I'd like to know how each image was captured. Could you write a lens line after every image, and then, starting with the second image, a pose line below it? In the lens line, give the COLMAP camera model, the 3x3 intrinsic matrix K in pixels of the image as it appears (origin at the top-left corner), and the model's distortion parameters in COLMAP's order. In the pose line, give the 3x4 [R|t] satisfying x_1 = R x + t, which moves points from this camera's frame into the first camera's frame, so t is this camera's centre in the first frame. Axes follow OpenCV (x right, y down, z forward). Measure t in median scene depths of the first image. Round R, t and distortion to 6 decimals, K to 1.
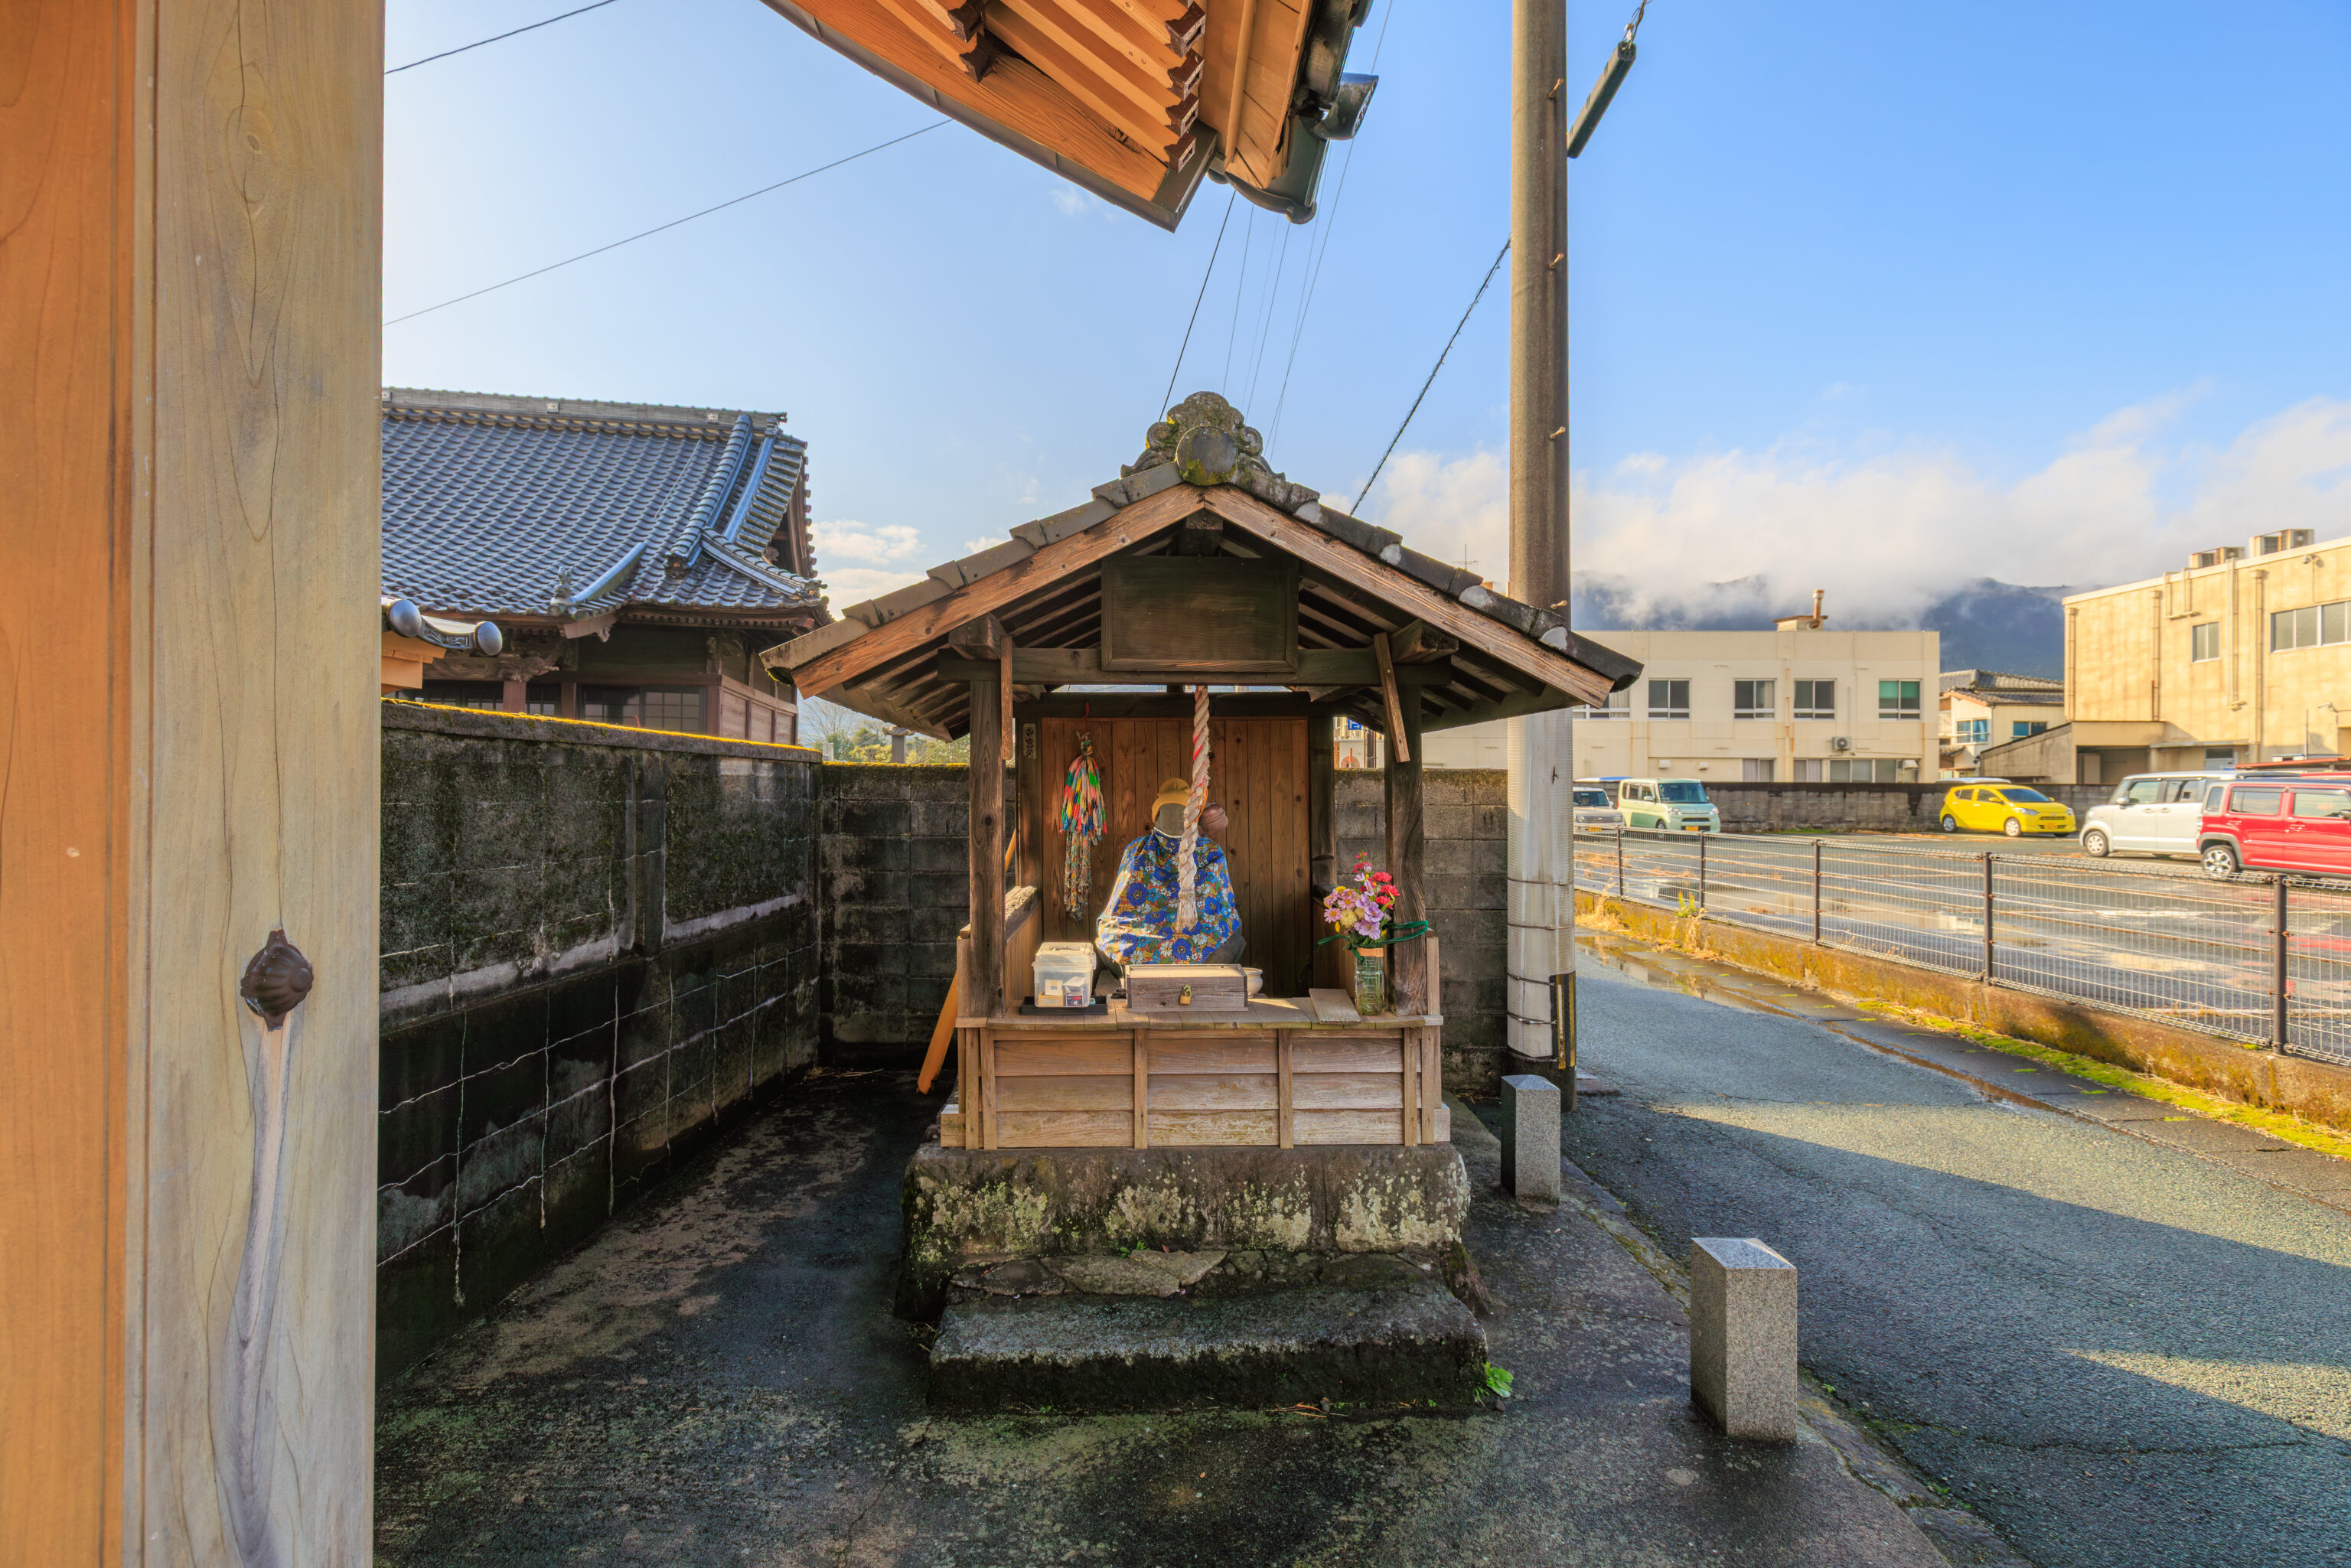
lens RADIAL K [[1047.2, 0, 1175.5], [0, 1047.2, 784.0], [0, 0, 1]] dist [0.000073, 0.000055]
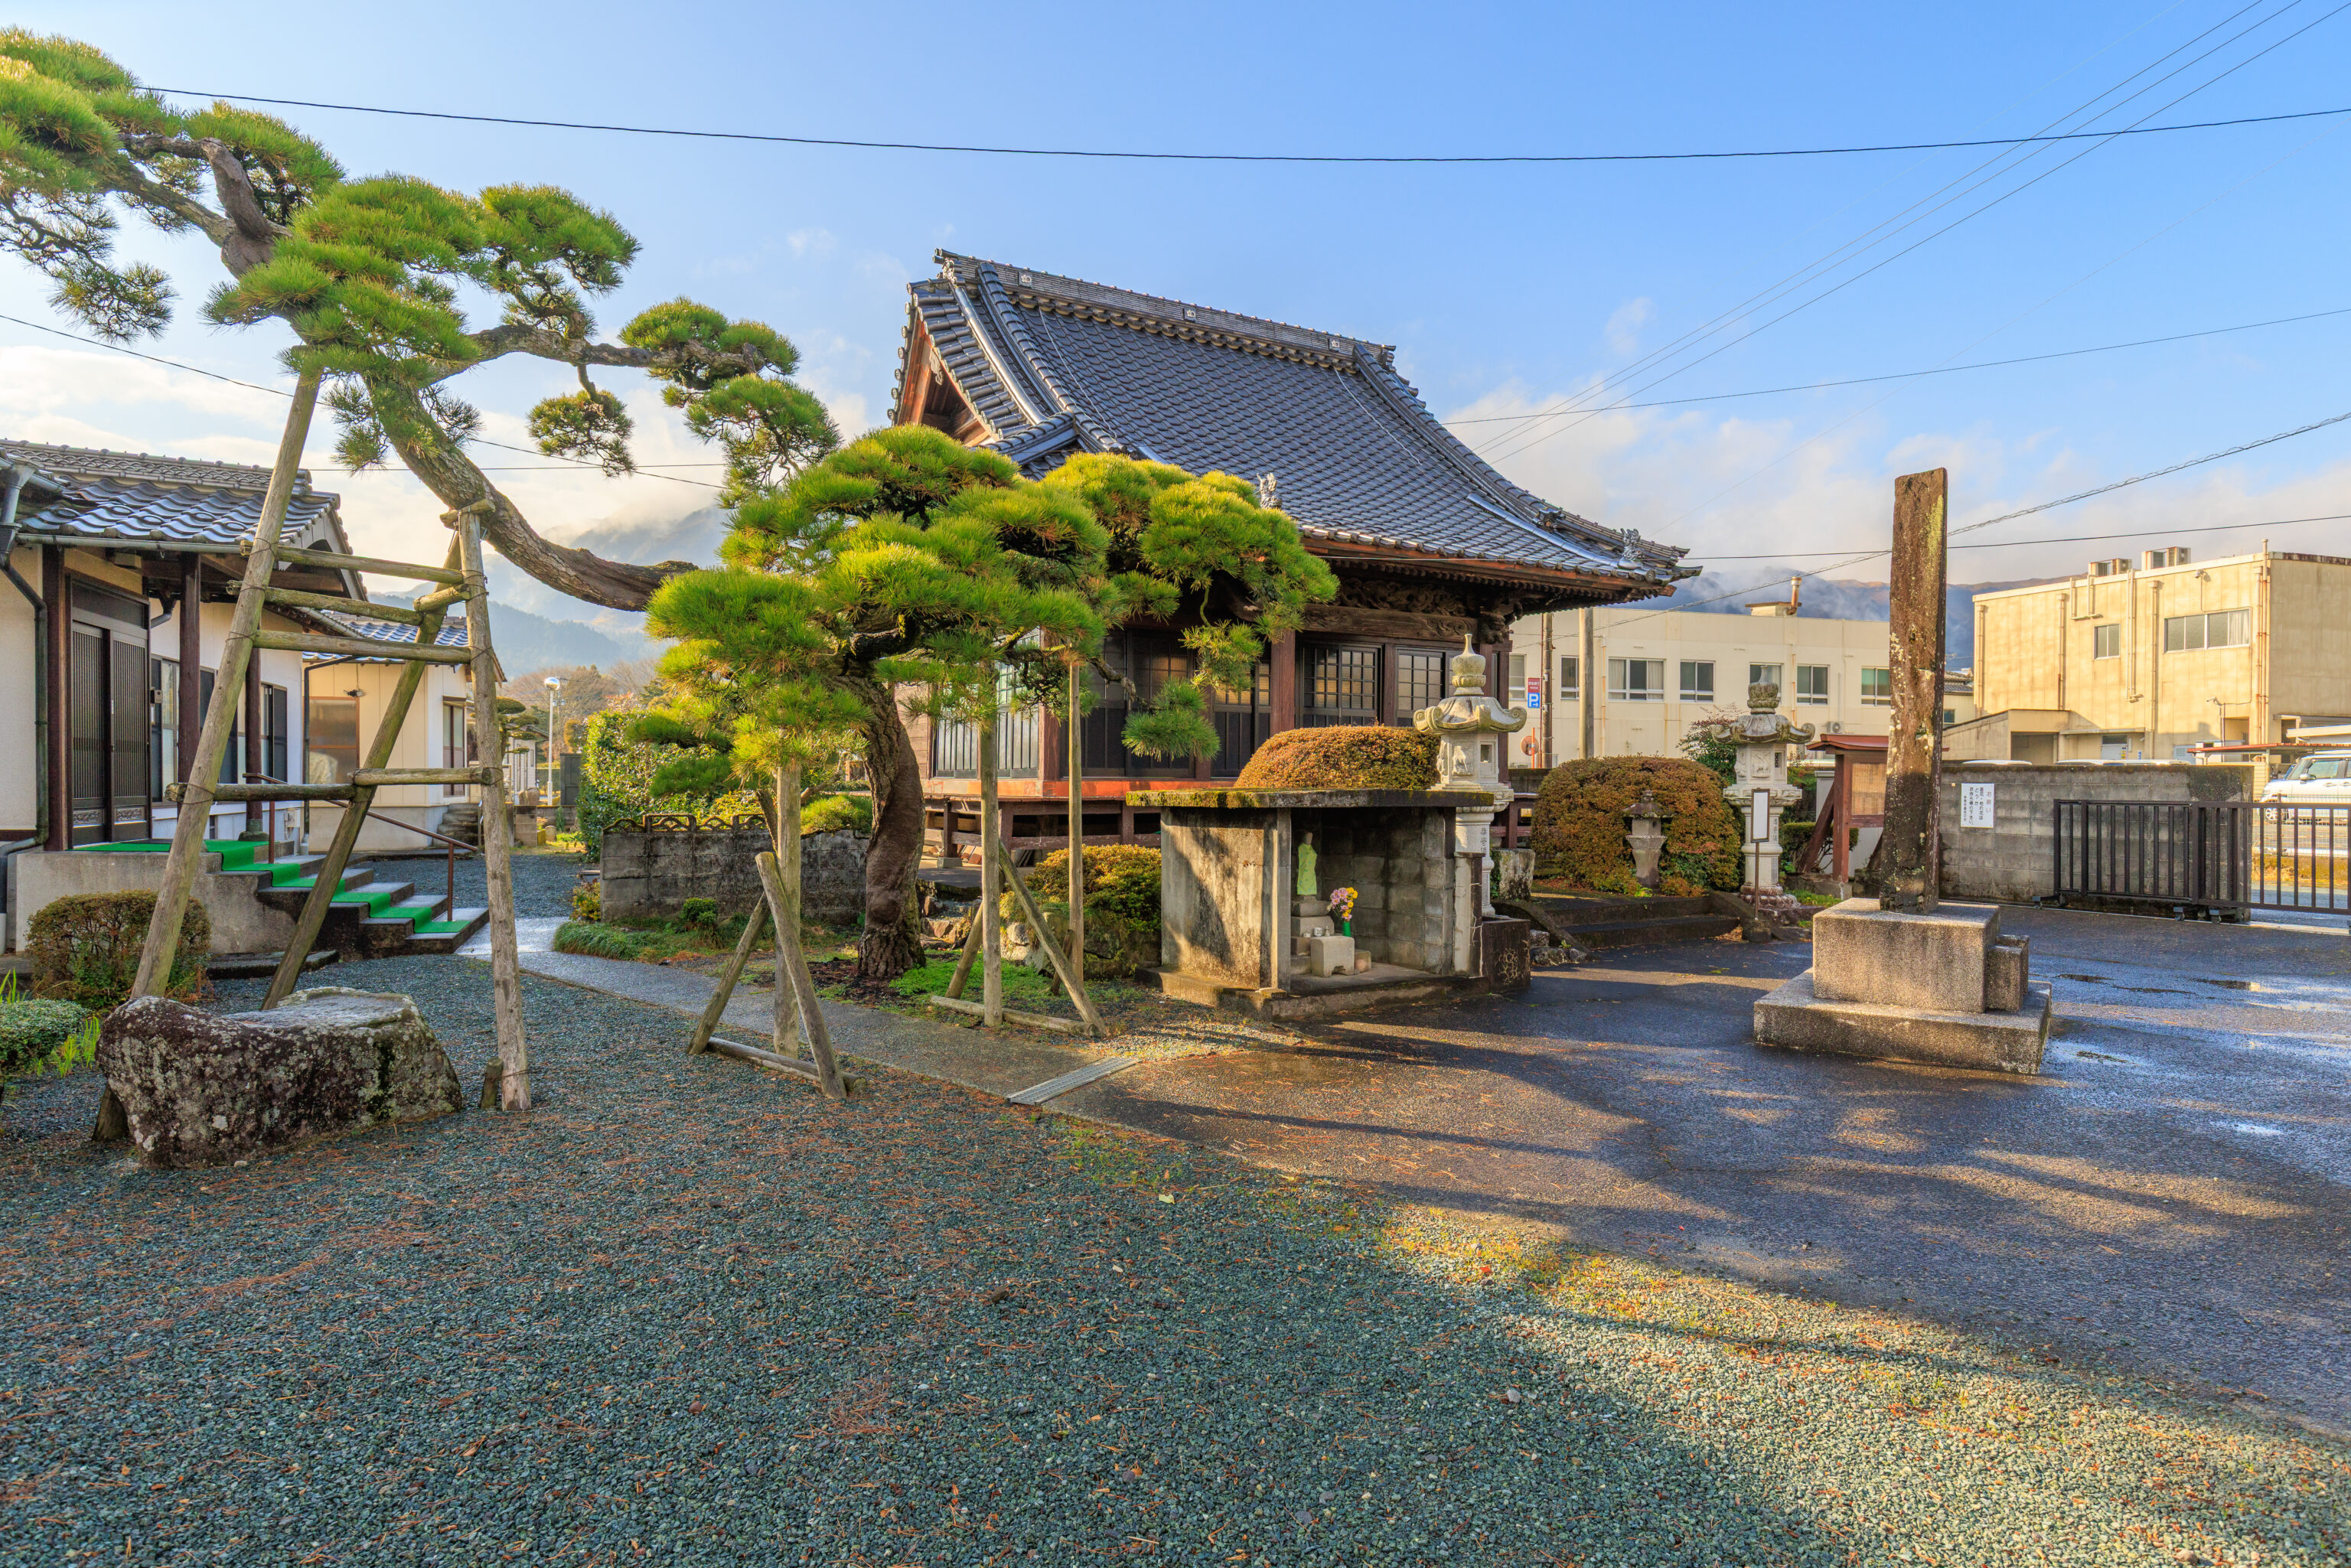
lens RADIAL K [[1301.2, 0, 1175.5], [0, 1301.2, 784.0], [0, 0, 1]] dist [0.028938, 0.000669]
pose [[0.935665, -0.005069, 0.352853, -0.475242], [0.000802, 0.999925, 0.012237, 0.001143], [-0.352889, -0.011167, 0.935599, 0.011073]]
